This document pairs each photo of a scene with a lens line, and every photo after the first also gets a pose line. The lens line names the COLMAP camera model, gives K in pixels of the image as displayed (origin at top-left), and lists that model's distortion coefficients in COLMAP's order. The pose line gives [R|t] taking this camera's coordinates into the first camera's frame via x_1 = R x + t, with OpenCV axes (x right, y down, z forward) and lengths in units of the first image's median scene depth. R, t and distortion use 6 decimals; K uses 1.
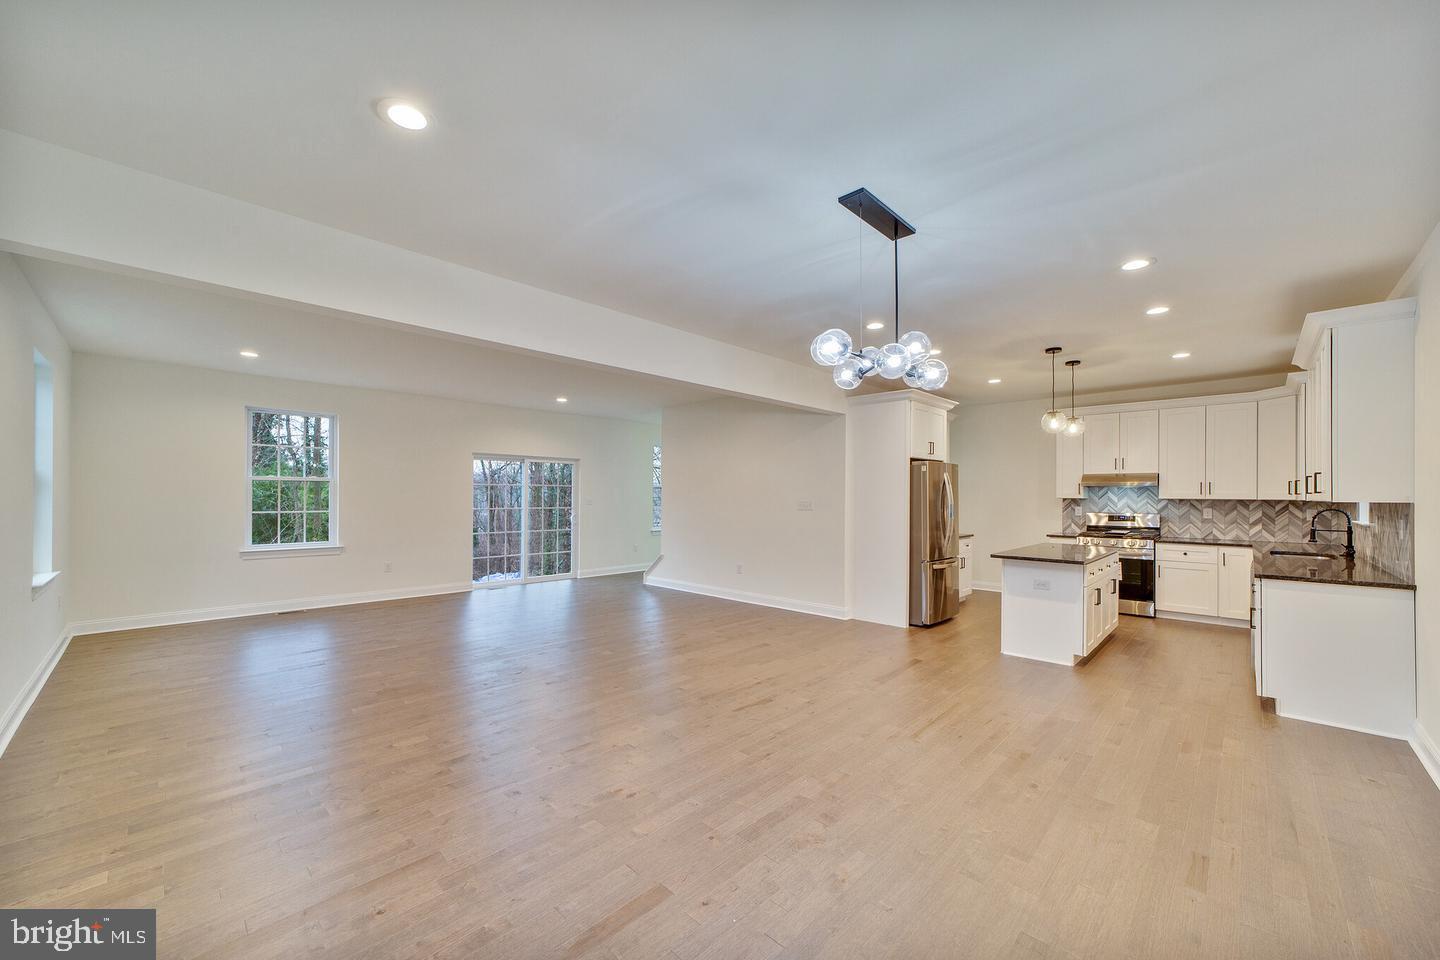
lens RADIAL K [[548.7, 0, 724.5], [0, 548.7, 492.2], [0, 0, 1]] dist [-0.008950, 0.004395]
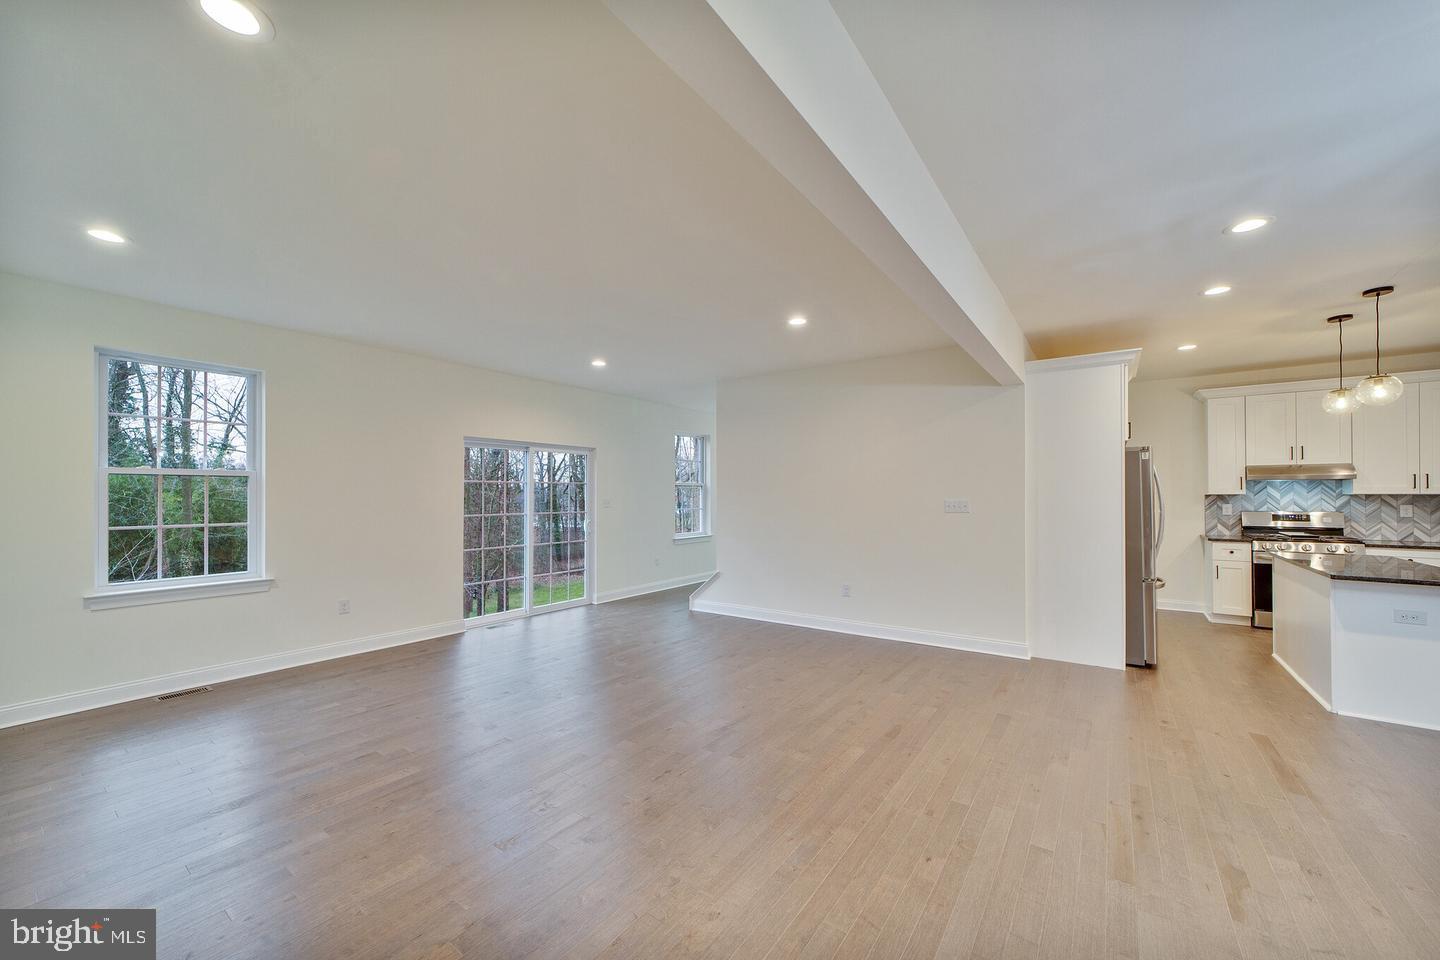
lens RADIAL K [[548.7, 0, 725.5], [0, 548.7, 488.4], [0, 0, 1]] dist [-0.008950, 0.004395]
pose [[0.989423, -0.005988, 0.144933, -0.284184], [0.006864, 0.999961, -0.005544, 0.001281], [-0.144894, 0.006481, 0.989426, 0.312752]]
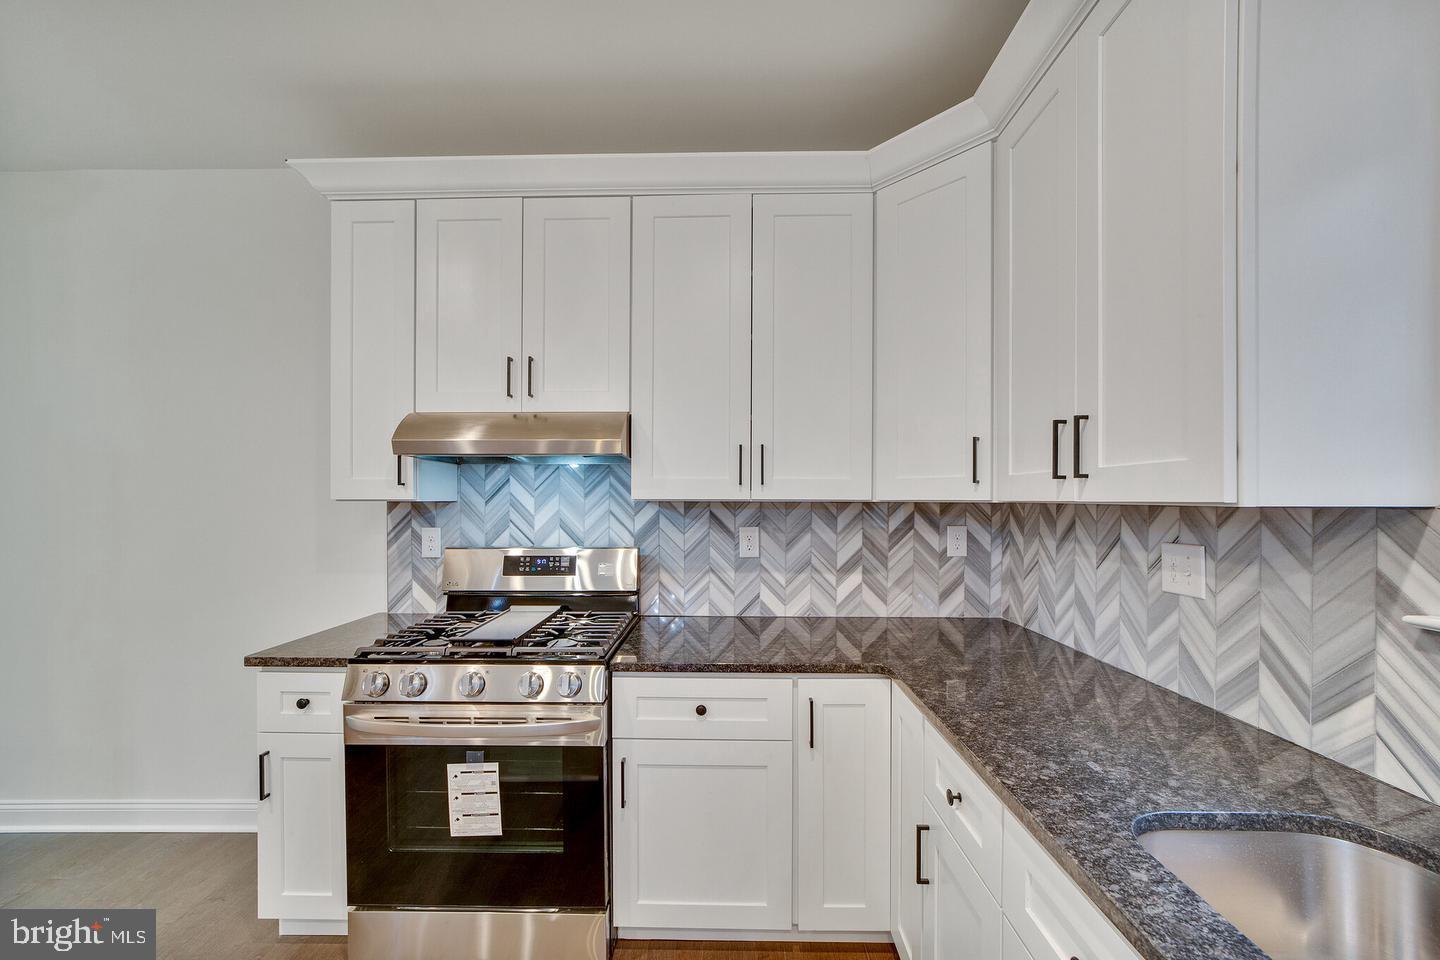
lens RADIAL K [[548.7, 0, 728.2], [0, 548.7, 506.8], [0, 0, 1]] dist [-0.008950, 0.004395]
pose [[0.720274, -0.013016, 0.693567, 0.635892], [-0.000539, 0.999813, 0.019323, 0.009856], [-0.693689, -0.014292, 0.720133, 0.760808]]
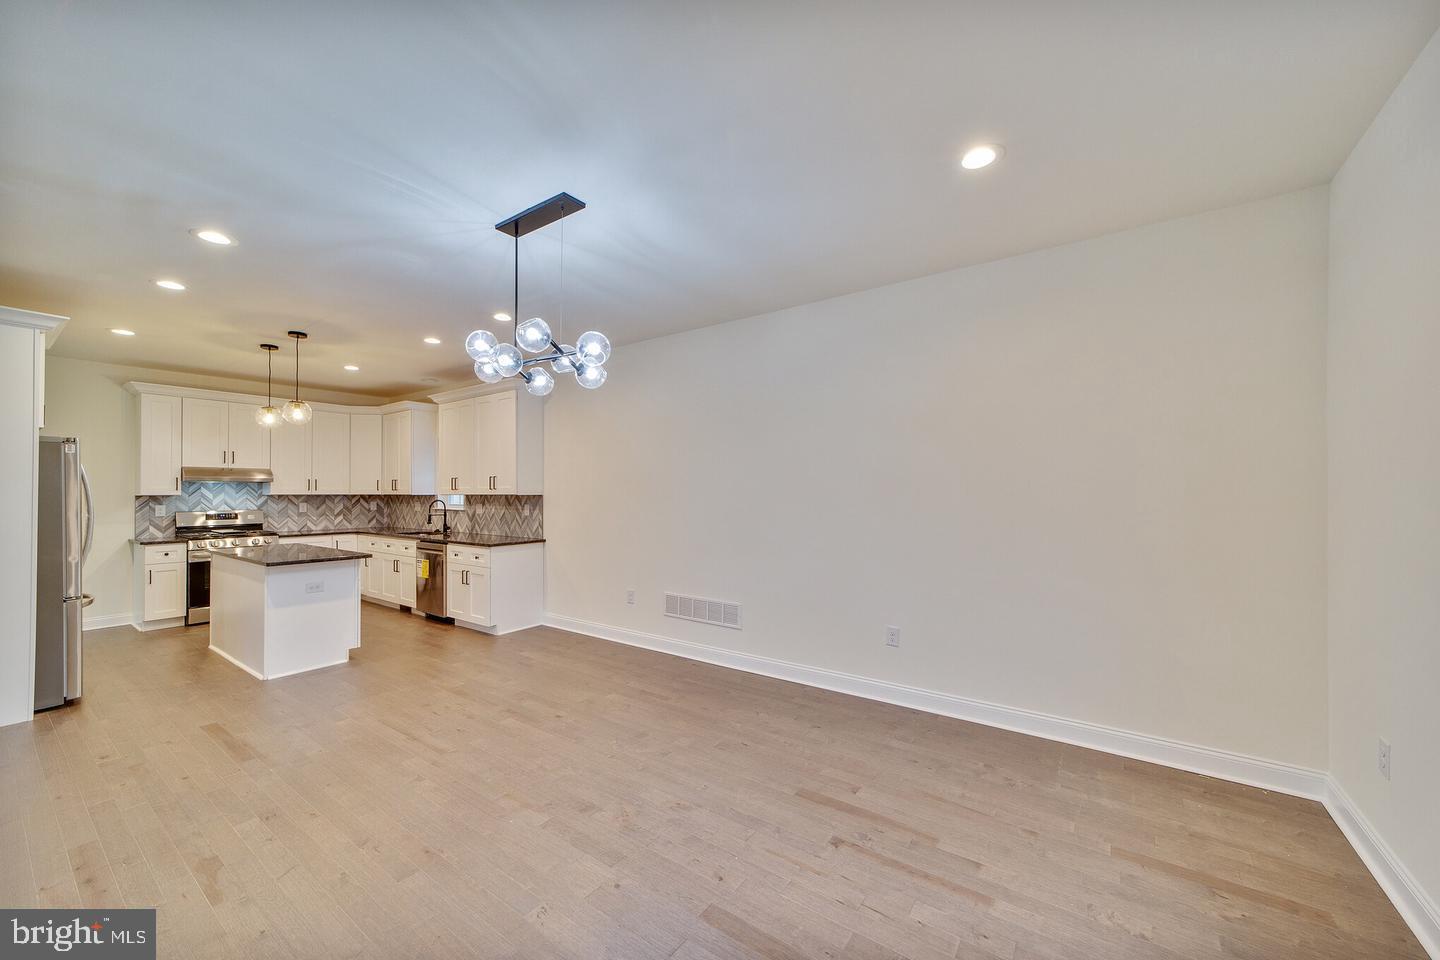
lens RADIAL K [[548.7, 0, 706.9], [0, 548.7, 486.5], [0, 0, 1]] dist [-0.008950, 0.004395]
pose [[-0.124622, 0.005917, 0.992187, -0.309038], [-0.002352, 0.999978, -0.006259, 0.001358], [-0.992202, -0.003114, -0.124605, 0.330920]]
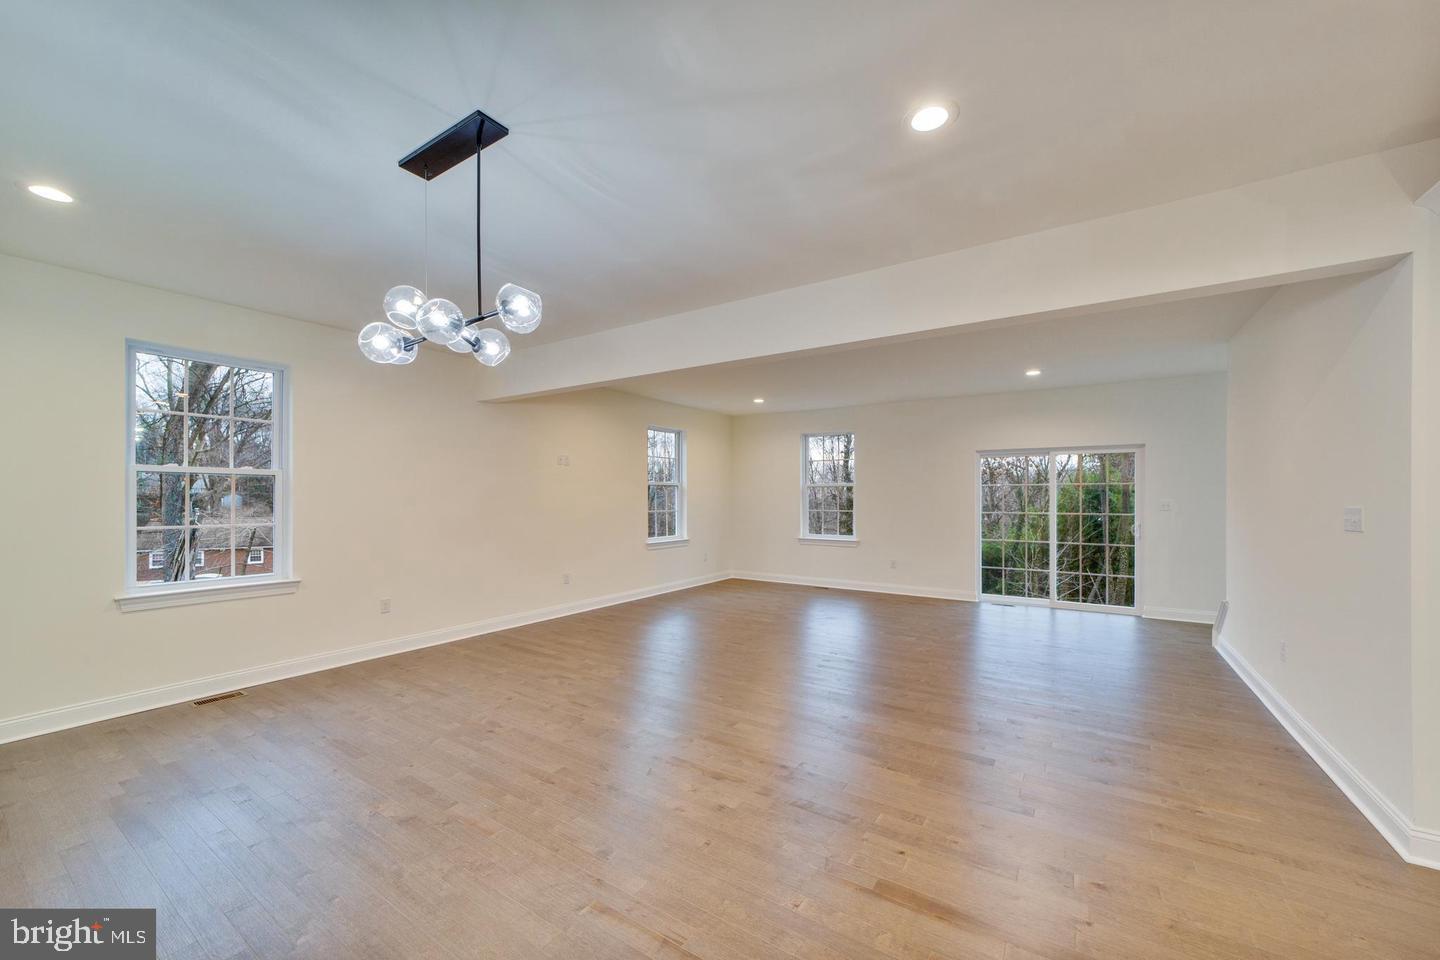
lens RADIAL K [[558.3, 0, 713.0], [0, 558.3, 498.6], [0, 0, 1]] dist [-0.012326, 0.003465]
pose [[0.173308, -0.003126, -0.984863, 0.469067], [0.009041, 0.999958, -0.001583, 0.005947], [0.984826, -0.008630, 0.173329, 0.503042]]
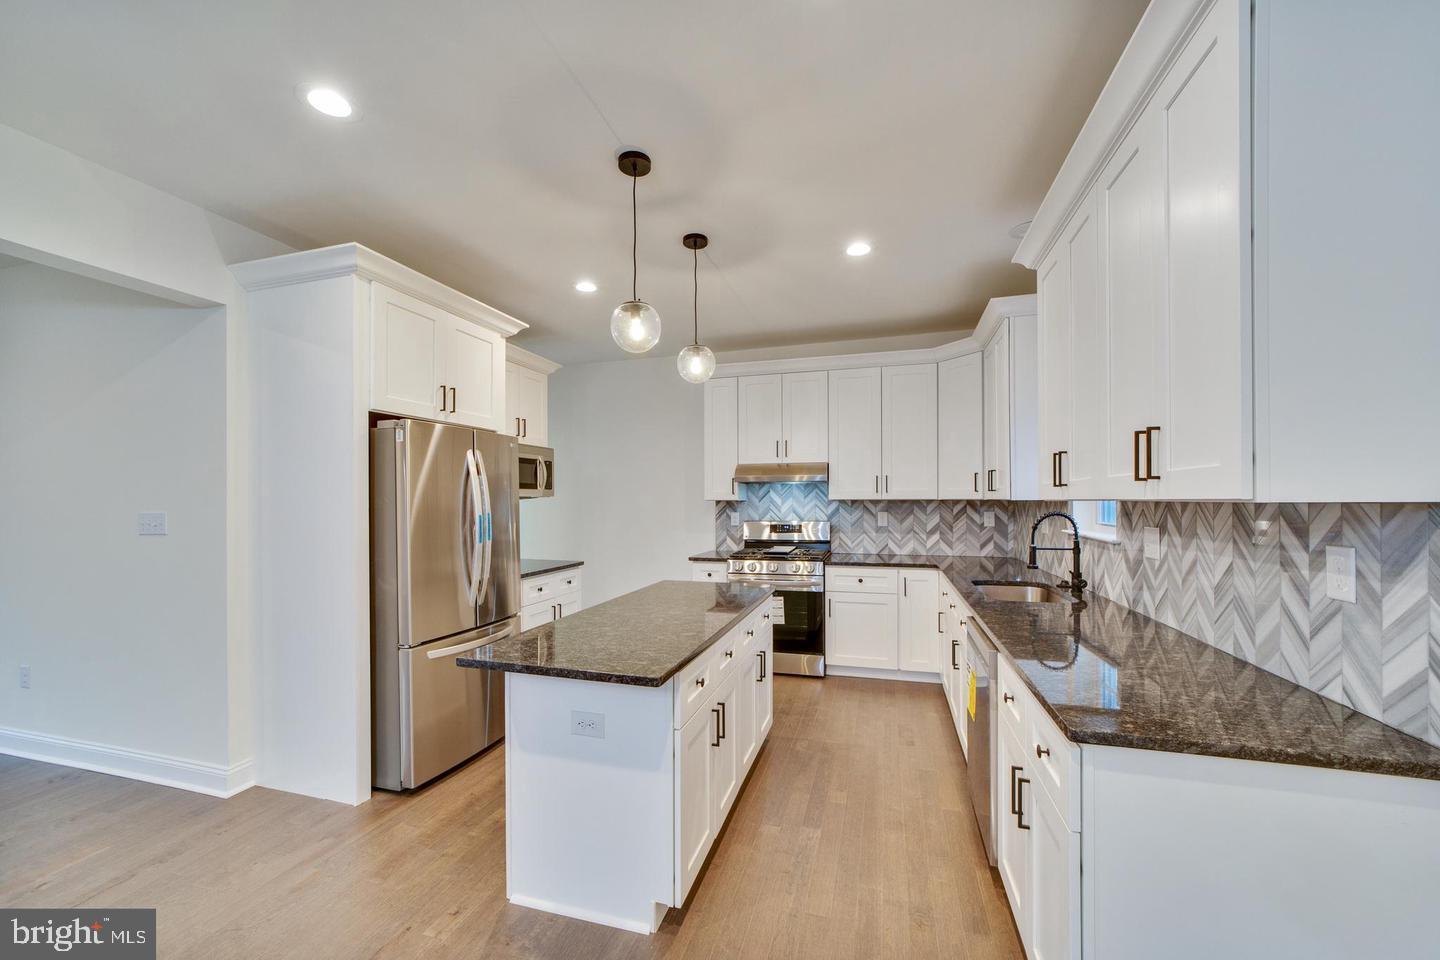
lens RADIAL K [[558.3, 0, 716.9], [0, 558.3, 498.0], [0, 0, 1]] dist [-0.012326, 0.003465]
pose [[0.889560, -0.008431, 0.456741, 0.350222], [0.007488, 0.999964, 0.003875, 0.006126], [-0.456758, -0.000027, 0.889591, 0.441067]]
